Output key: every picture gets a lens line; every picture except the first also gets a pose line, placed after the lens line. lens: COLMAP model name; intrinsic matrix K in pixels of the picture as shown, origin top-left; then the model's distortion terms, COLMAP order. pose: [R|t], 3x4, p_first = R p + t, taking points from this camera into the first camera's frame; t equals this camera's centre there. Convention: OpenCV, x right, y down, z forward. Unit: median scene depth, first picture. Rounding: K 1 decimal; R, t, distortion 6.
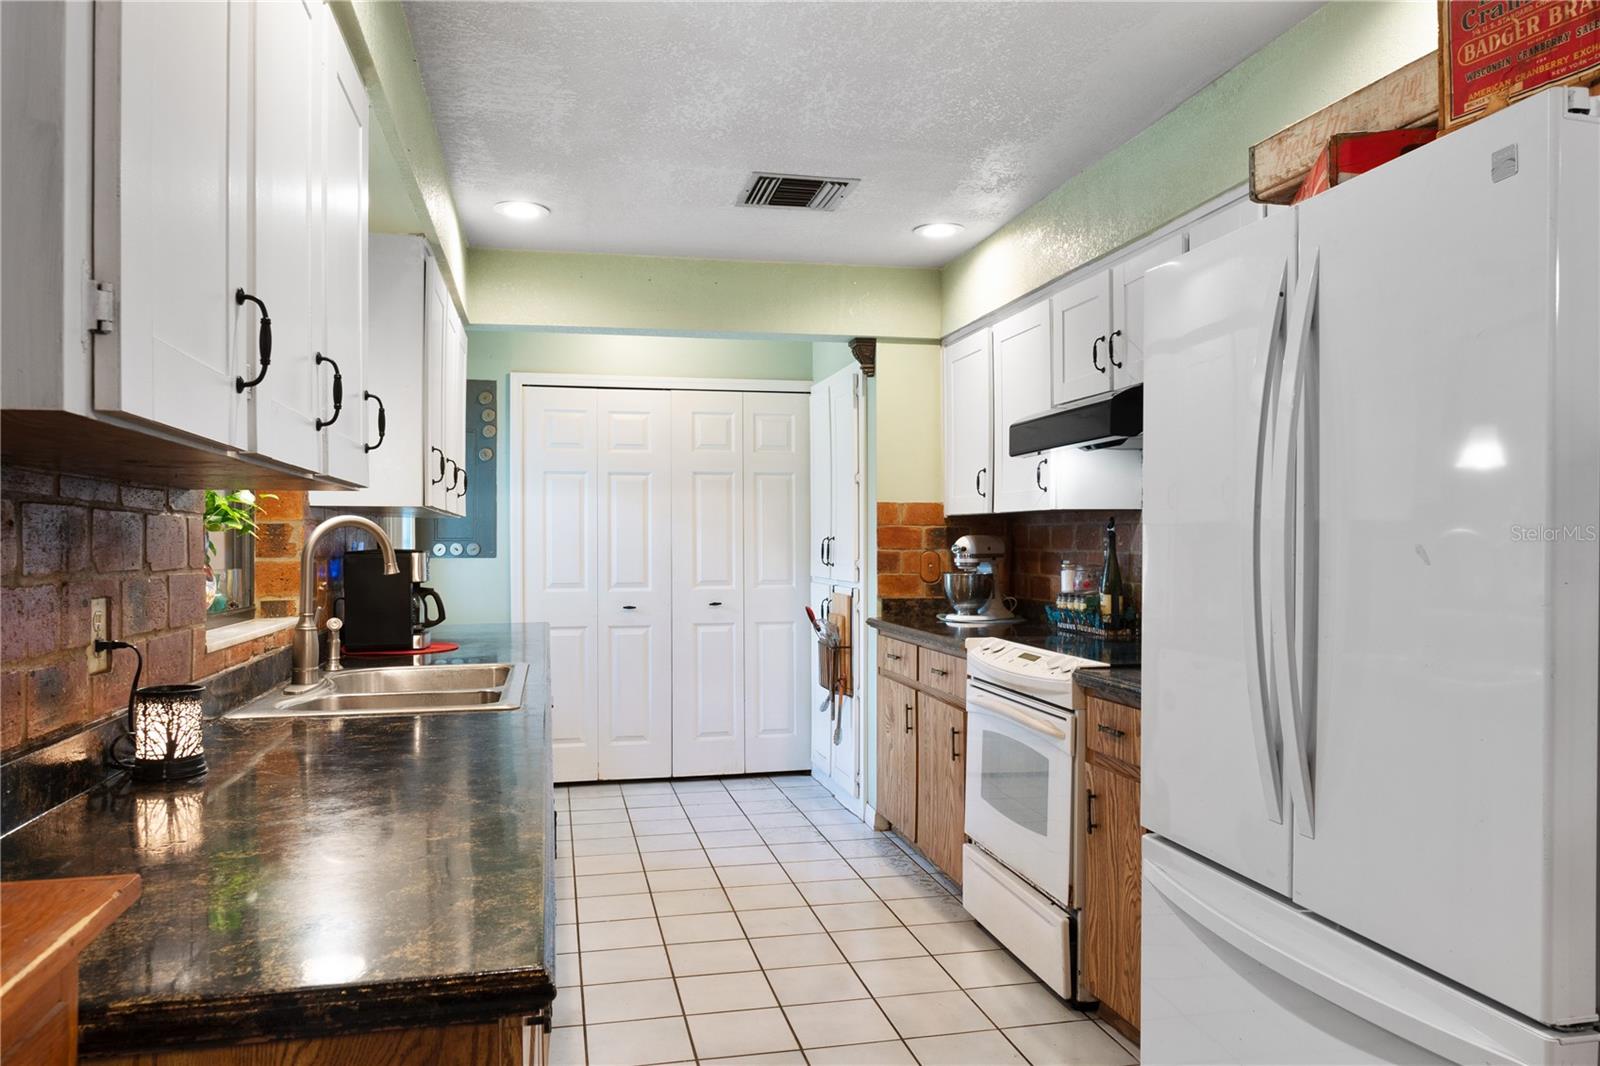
lens RADIAL K [[1121.5, 0, 801.2], [0, 1121.5, 517.9], [0, 0, 1]] dist [-0.002957, -0.005109]
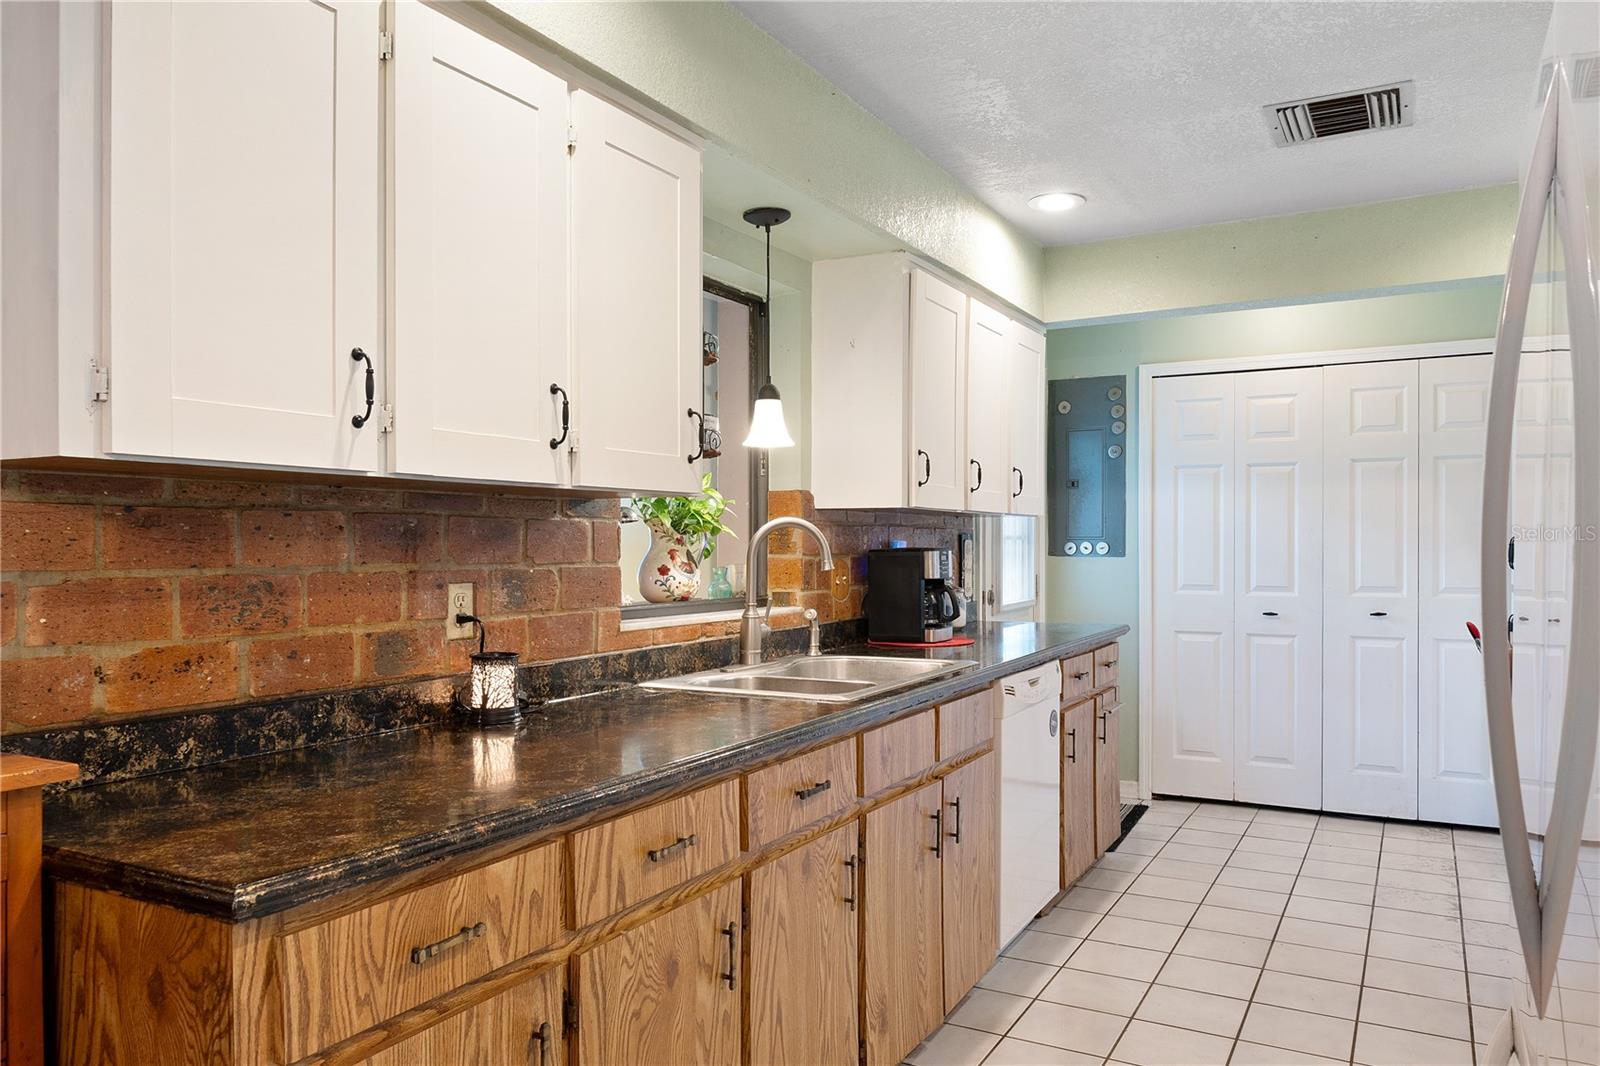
lens RADIAL K [[1130.8, 0, 800.0], [0, 1130.8, 533.0], [0, 0, 1]] dist [0.000301, -0.003505]
pose [[0.748236, -0.003392, -0.663424, 0.194901], [0.013332, 0.999862, 0.009923, 0.001325], [0.663299, -0.016270, 0.748177, 0.089296]]
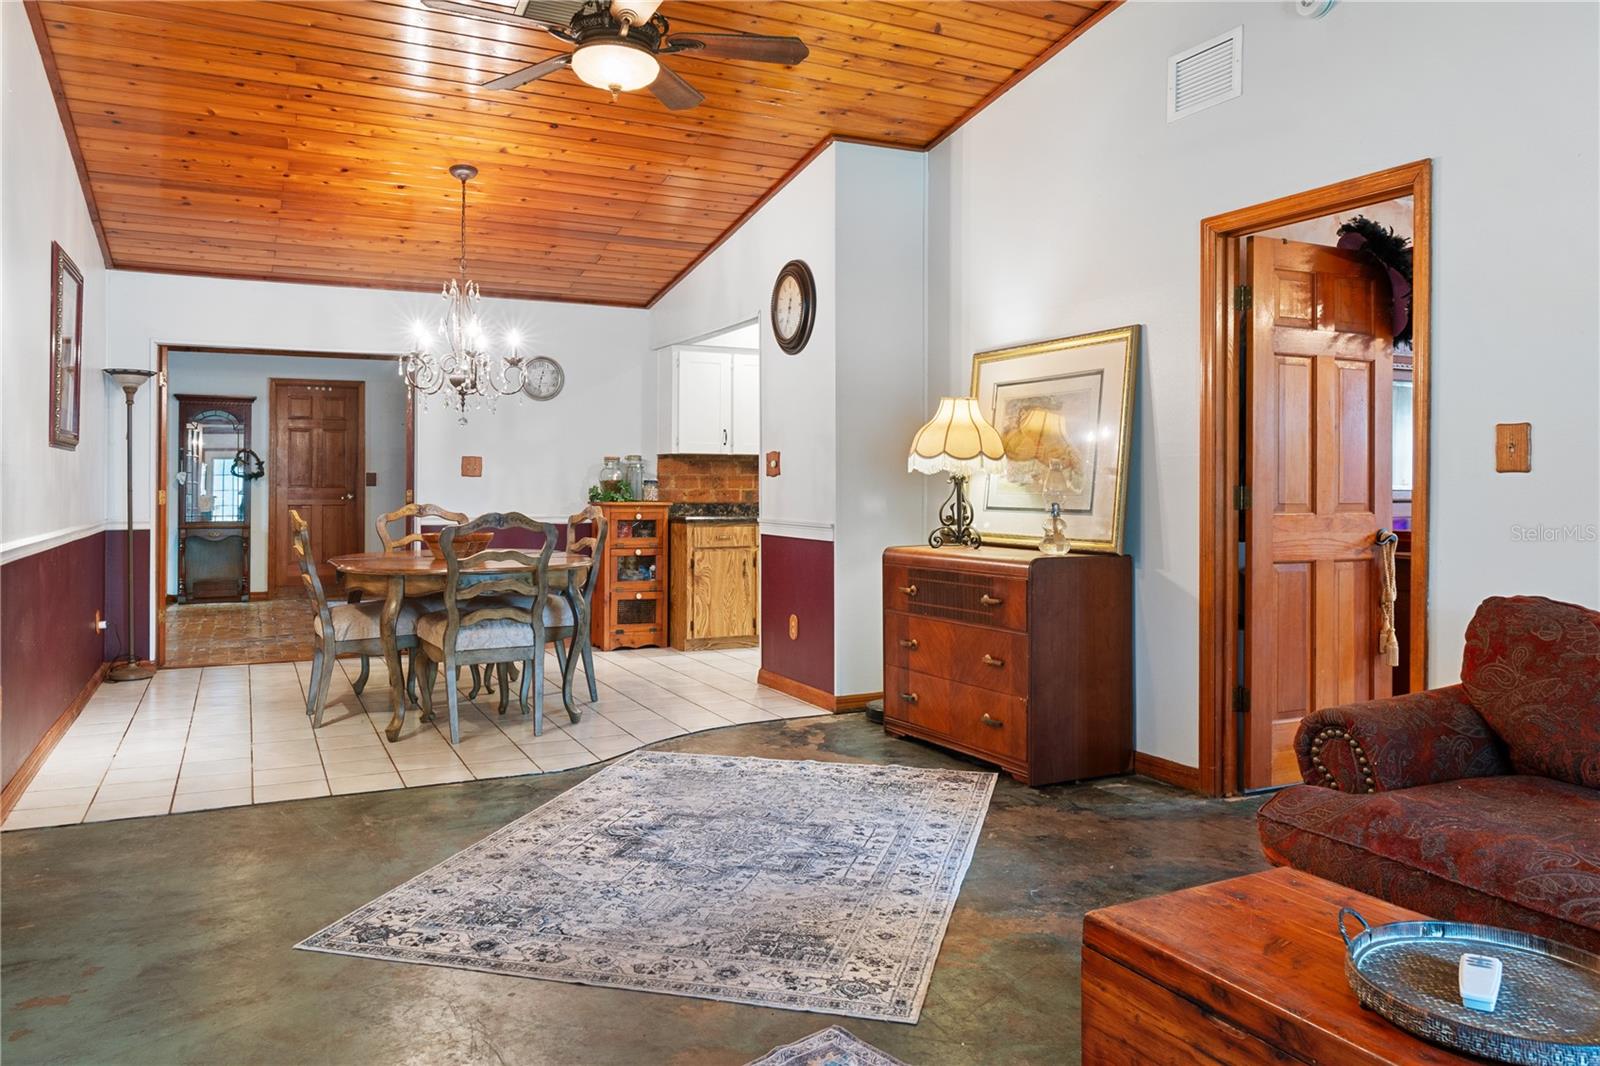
lens RADIAL K [[1121.5, 0, 801.2], [0, 1121.5, 517.9], [0, 0, 1]] dist [-0.002957, -0.005109]
pose [[0.239274, 0.043021, -0.969999, 1.535037], [0.014619, 0.998745, 0.047902, 0.000936], [0.970842, -0.025642, 0.238344, -0.035567]]
